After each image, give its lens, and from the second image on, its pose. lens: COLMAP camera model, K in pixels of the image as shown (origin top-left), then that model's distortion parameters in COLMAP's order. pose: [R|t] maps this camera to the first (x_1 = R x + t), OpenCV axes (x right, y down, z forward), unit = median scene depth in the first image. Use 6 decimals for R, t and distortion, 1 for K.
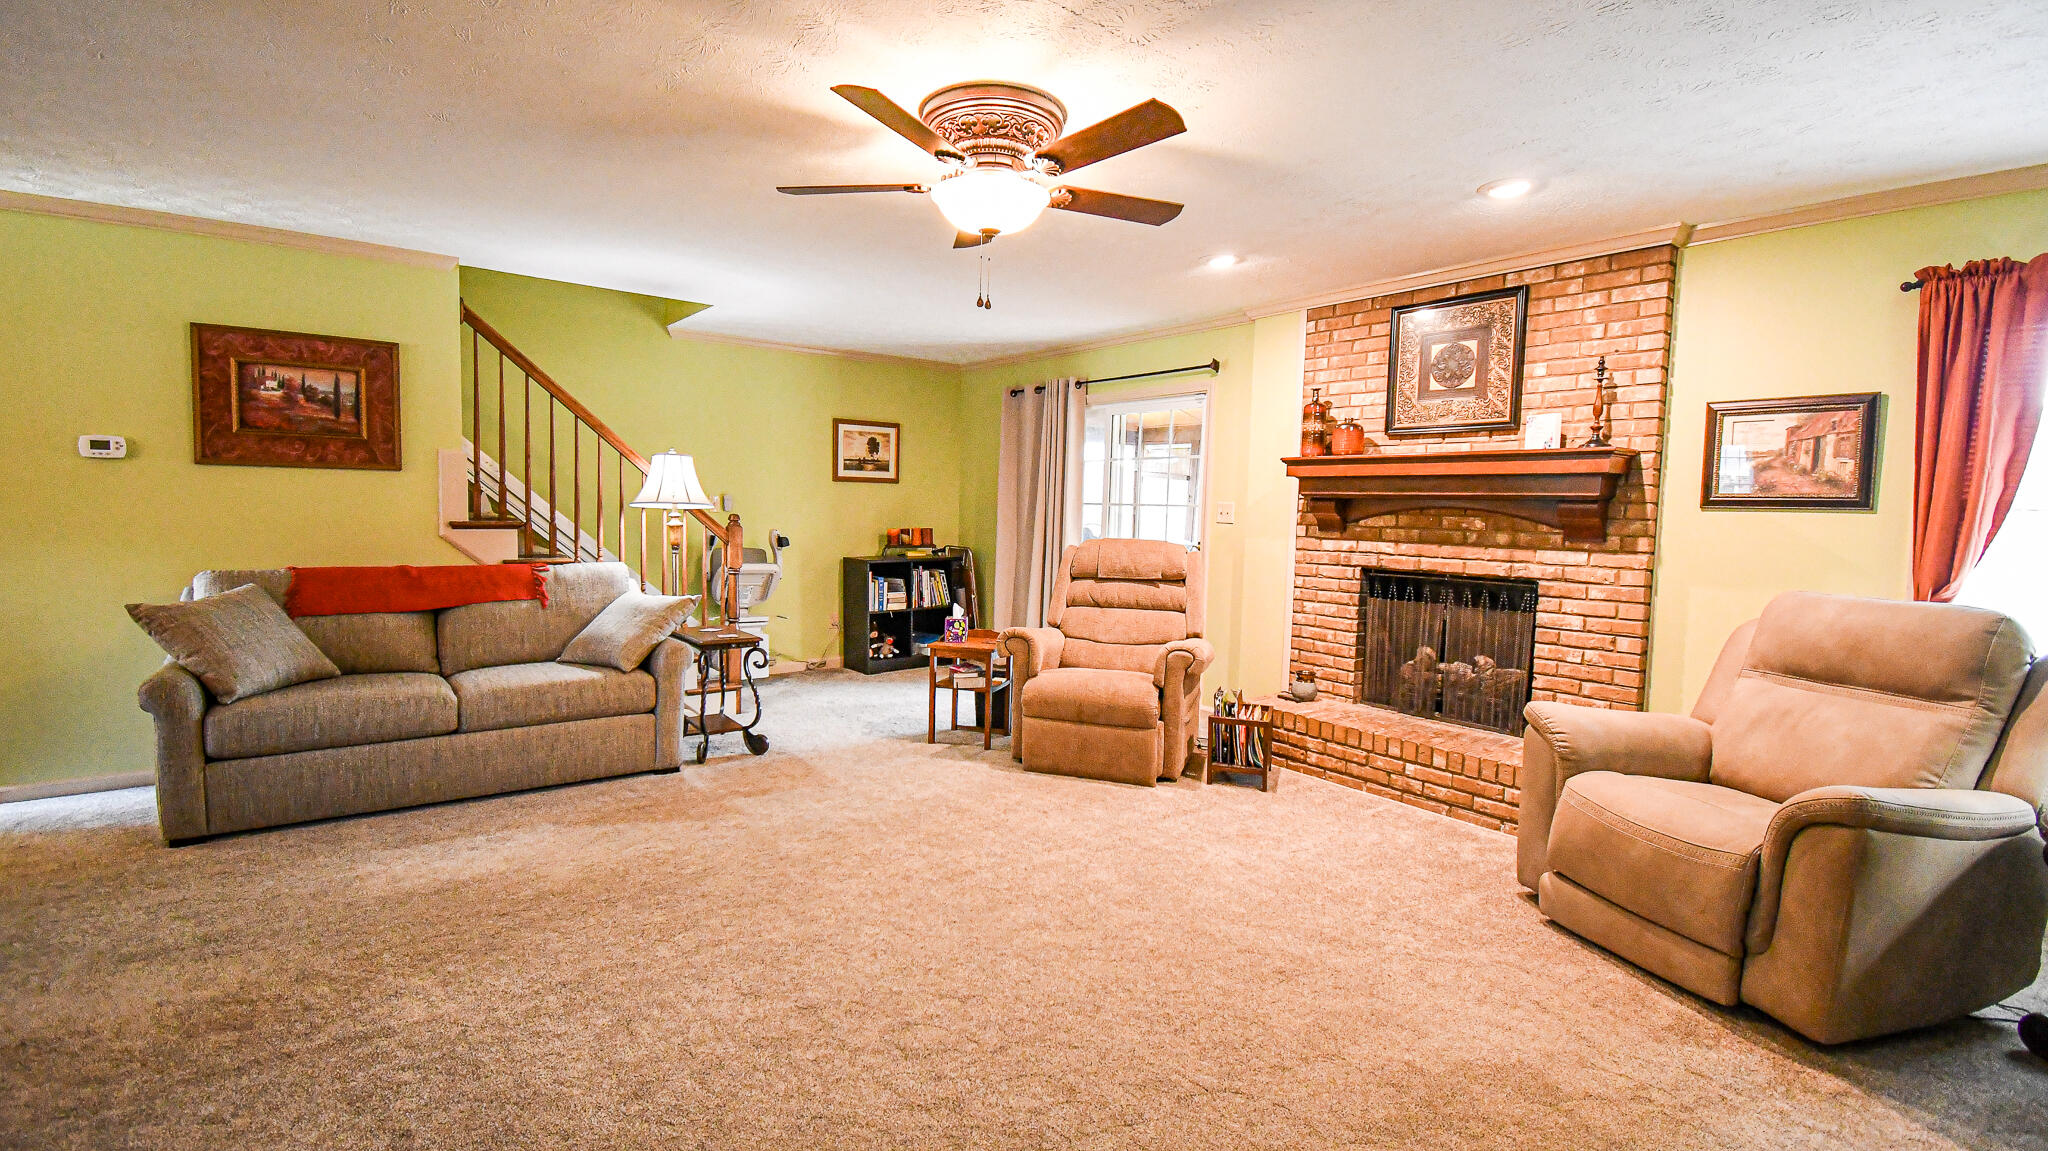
lens RADIAL K [[895.4, 0, 1011.7], [0, 895.4, 573.5], [0, 0, 1]] dist [0.022407, -0.027299]
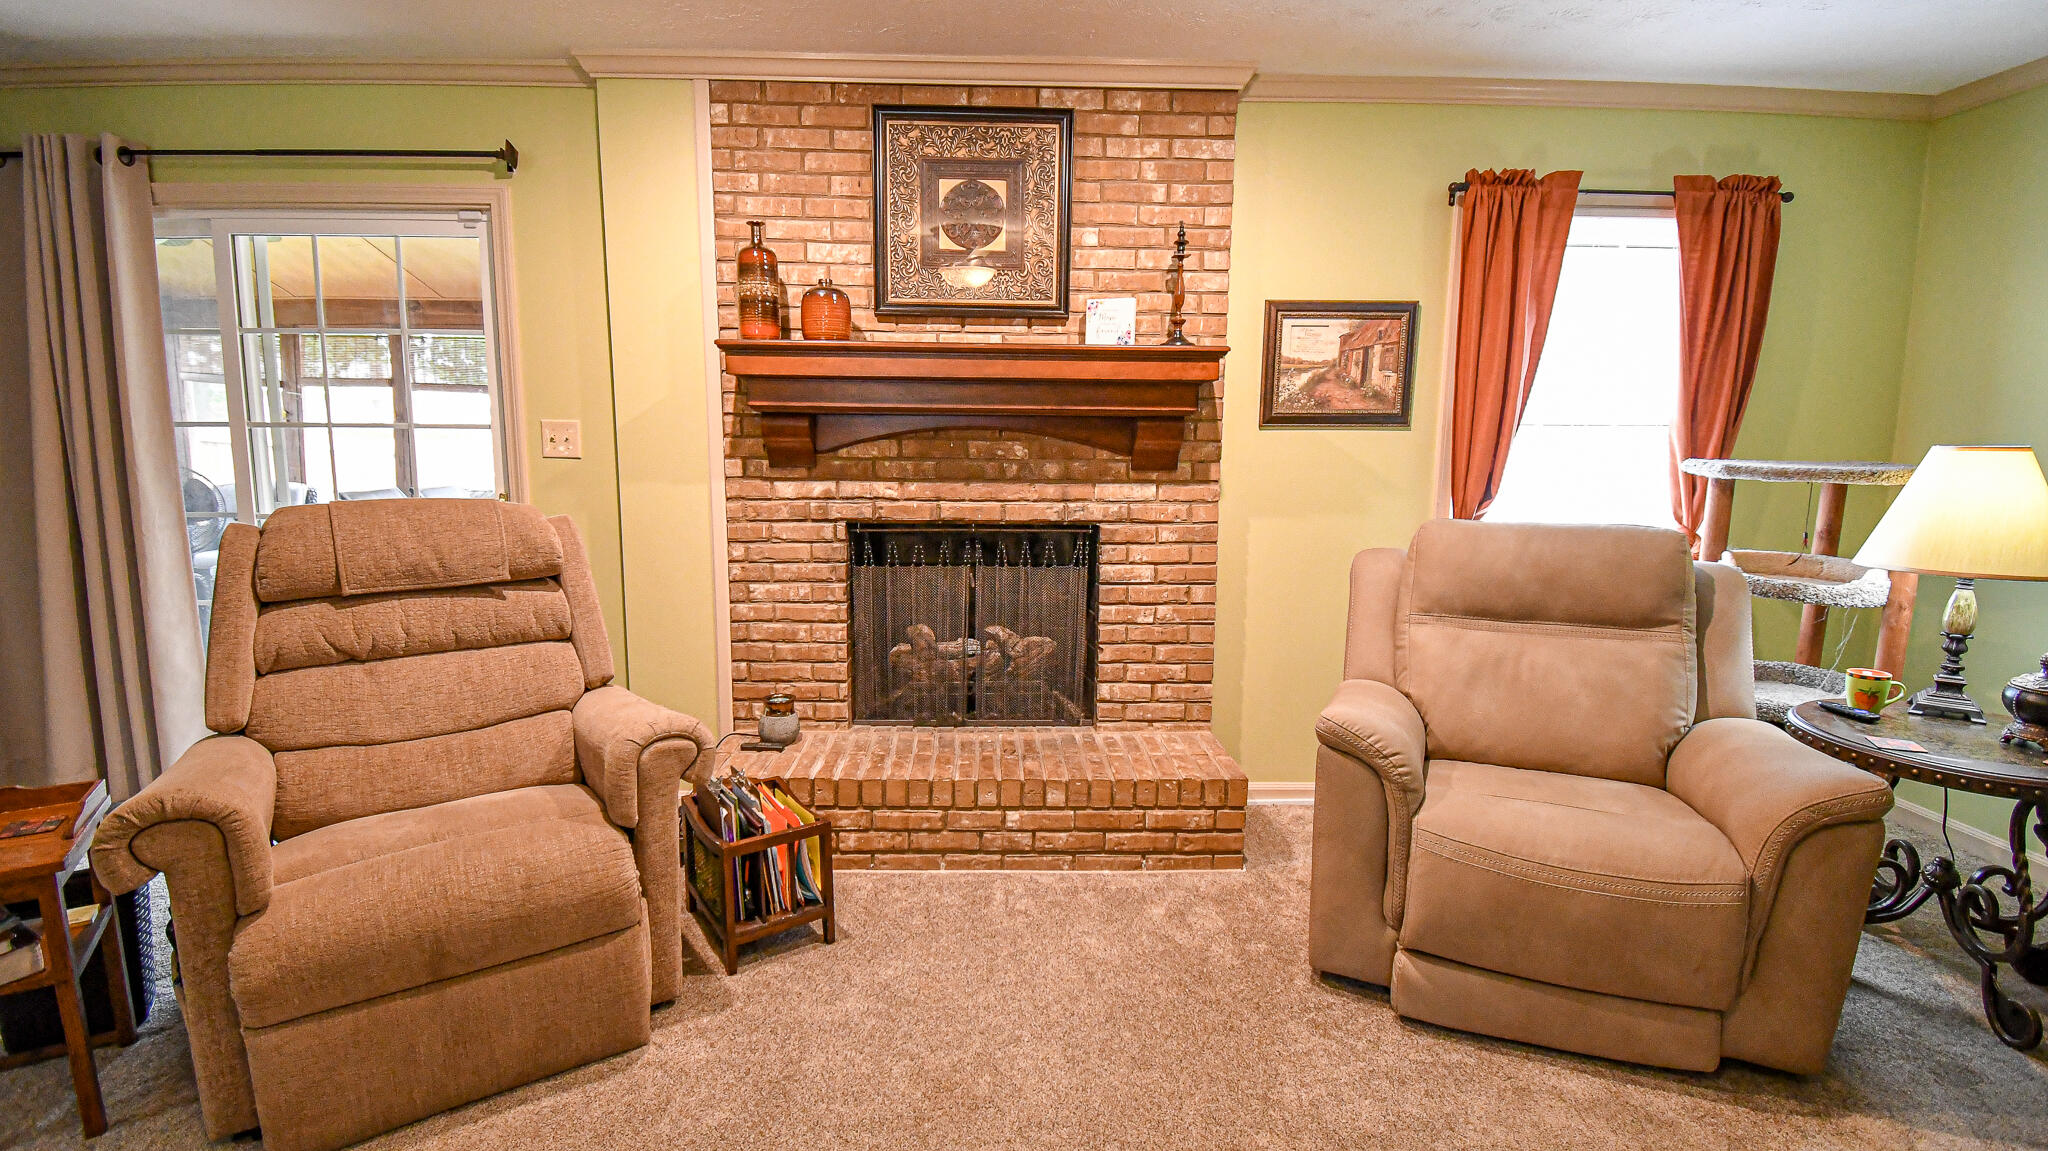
lens RADIAL K [[895.4, 0, 1011.7], [0, 895.4, 573.5], [0, 0, 1]] dist [0.022407, -0.027299]
pose [[0.590622, -0.133387, 0.795847, -0.066590], [0.065239, 0.990908, 0.117664, -0.042762], [-0.804307, -0.017575, 0.593955, 0.584478]]
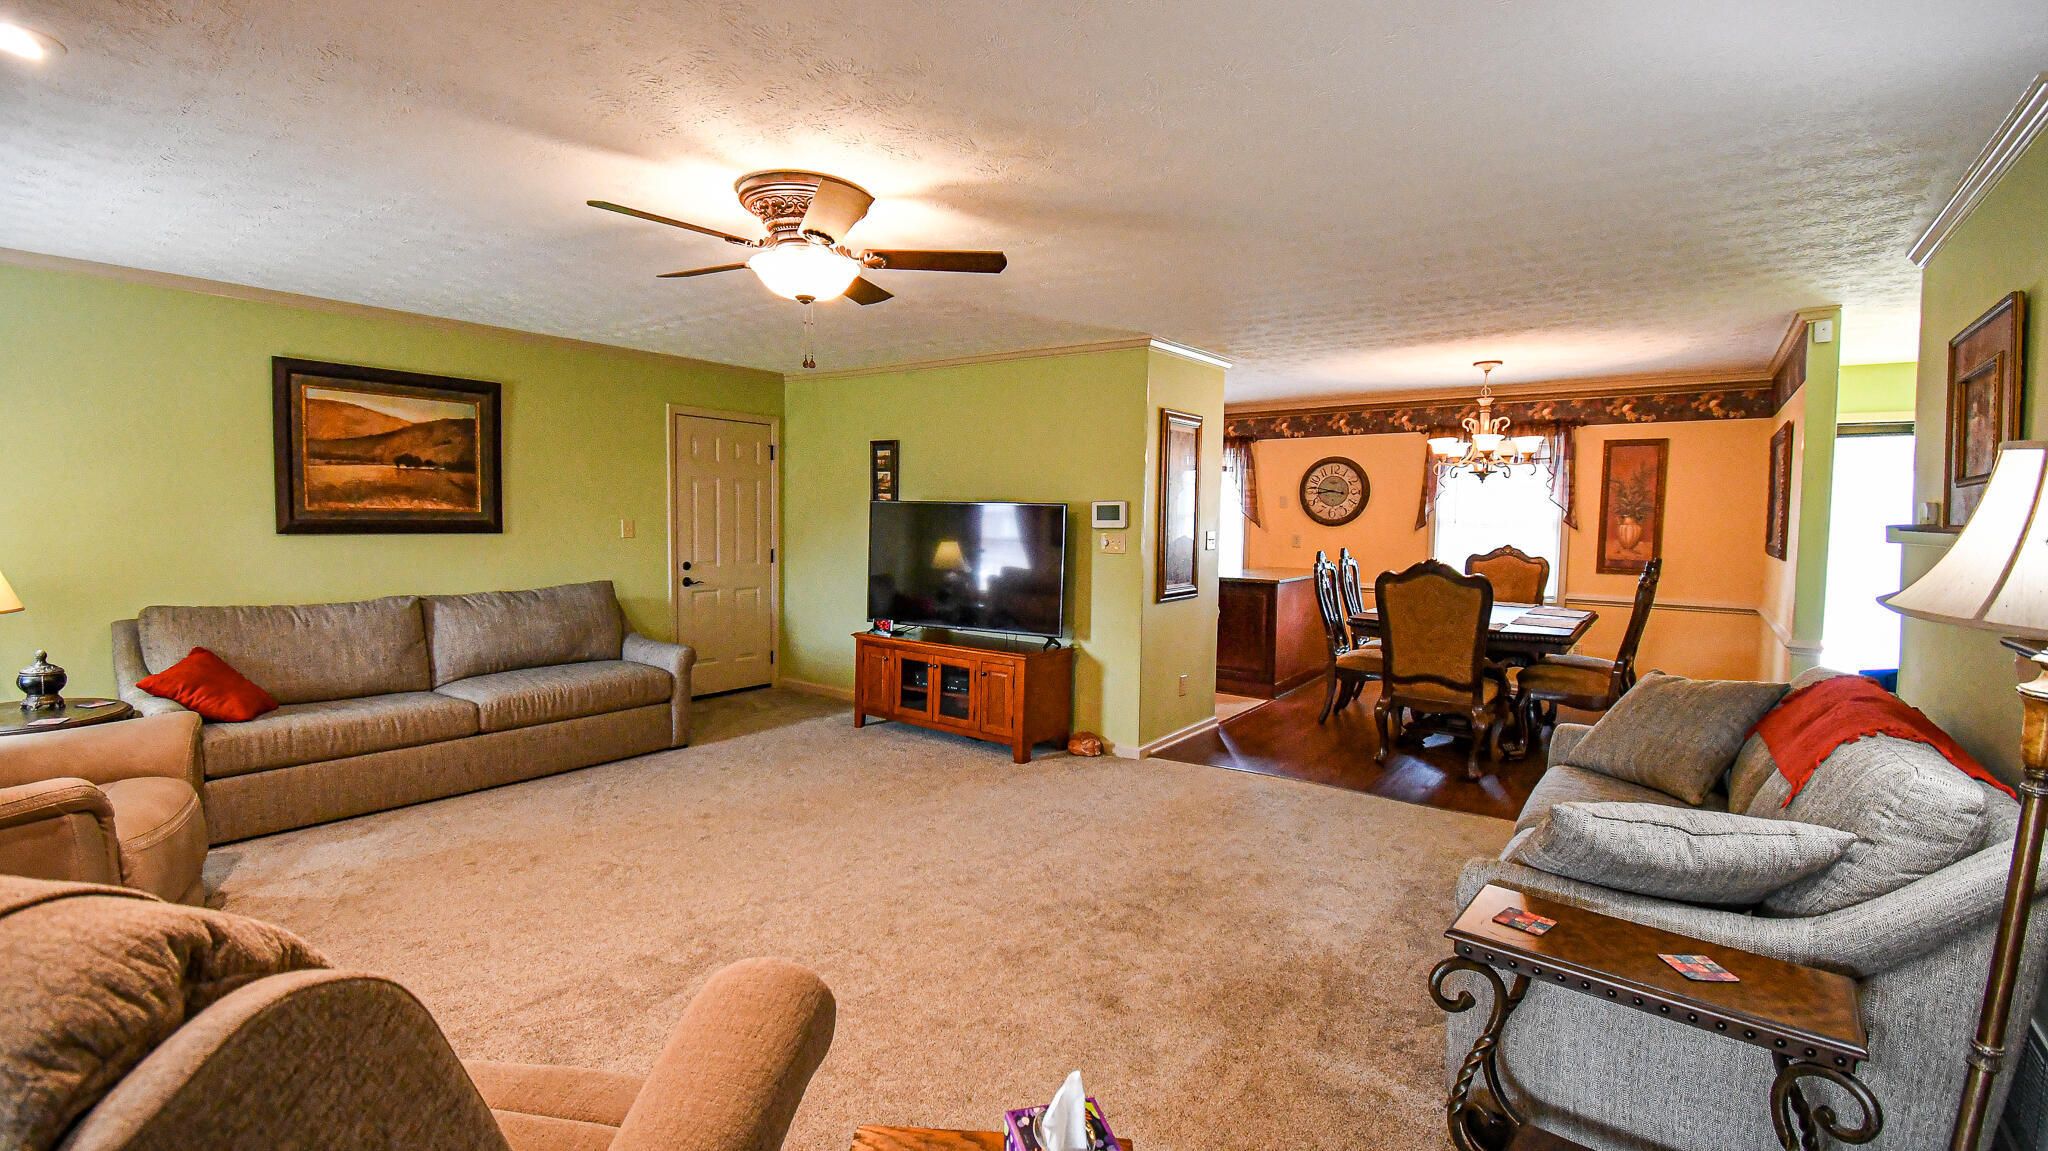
lens RADIAL K [[895.4, 0, 1011.7], [0, 895.4, 573.5], [0, 0, 1]] dist [0.022407, -0.027299]
pose [[-0.964927, -0.022963, -0.261513, 0.004437], [-0.057709, 0.990354, 0.125974, -0.128456], [0.256098, 0.136648, -0.956944, 1.402400]]
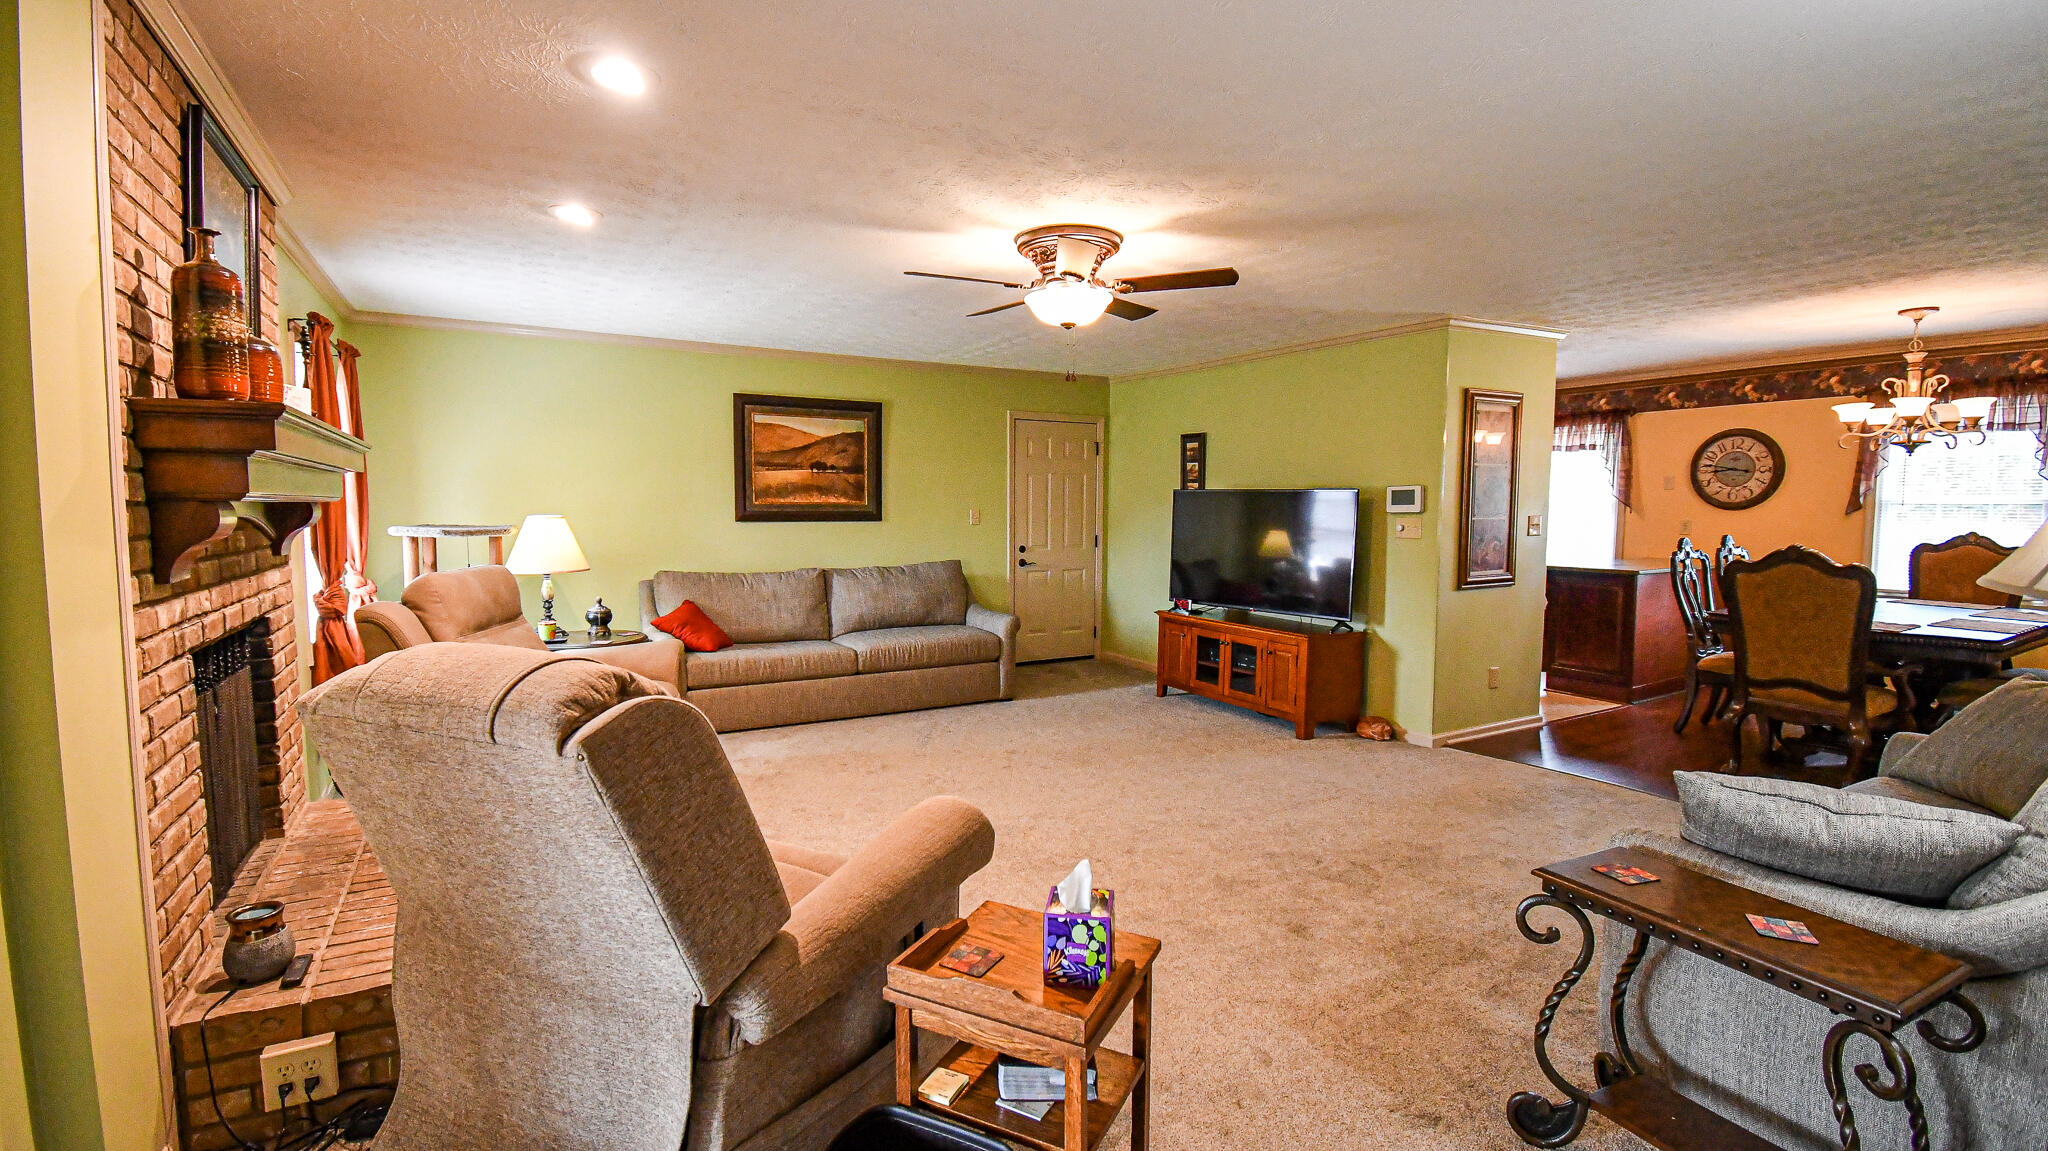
lens RADIAL K [[895.4, 0, 1011.7], [0, 895.4, 573.5], [0, 0, 1]] dist [0.022407, -0.027299]
pose [[-0.988733, -0.039726, 0.144319, -0.099768], [-0.017604, 0.988310, 0.151440, -0.137558], [-0.148648, 0.147193, -0.977874, 1.544619]]
